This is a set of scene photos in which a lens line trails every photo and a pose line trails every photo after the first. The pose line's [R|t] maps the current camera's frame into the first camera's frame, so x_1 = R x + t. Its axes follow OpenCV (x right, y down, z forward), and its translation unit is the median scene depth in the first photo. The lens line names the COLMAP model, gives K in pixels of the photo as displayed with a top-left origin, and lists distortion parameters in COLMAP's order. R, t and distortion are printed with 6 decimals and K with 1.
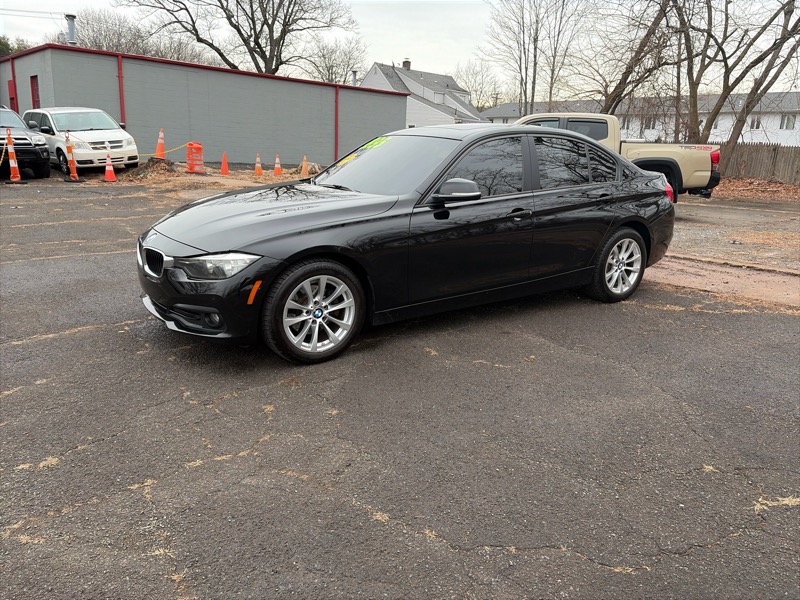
lens RADIAL K [[602.2, 0, 402.0], [0, 602.2, 306.9], [0, 0, 1]] dist [0.045189, -0.038013]
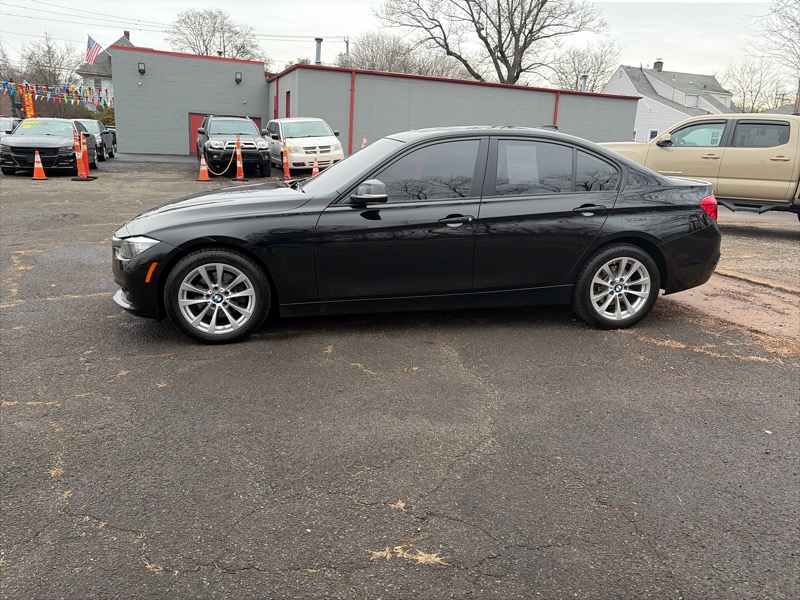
lens RADIAL K [[602.2, 0, 402.9], [0, 602.2, 295.5], [0, 0, 1]] dist [0.045189, -0.038013]
pose [[0.917244, 0.101382, -0.385208, 0.138960], [-0.112078, 0.993685, -0.005351, -0.006096], [0.382233, 0.048081, 0.922814, 0.028727]]
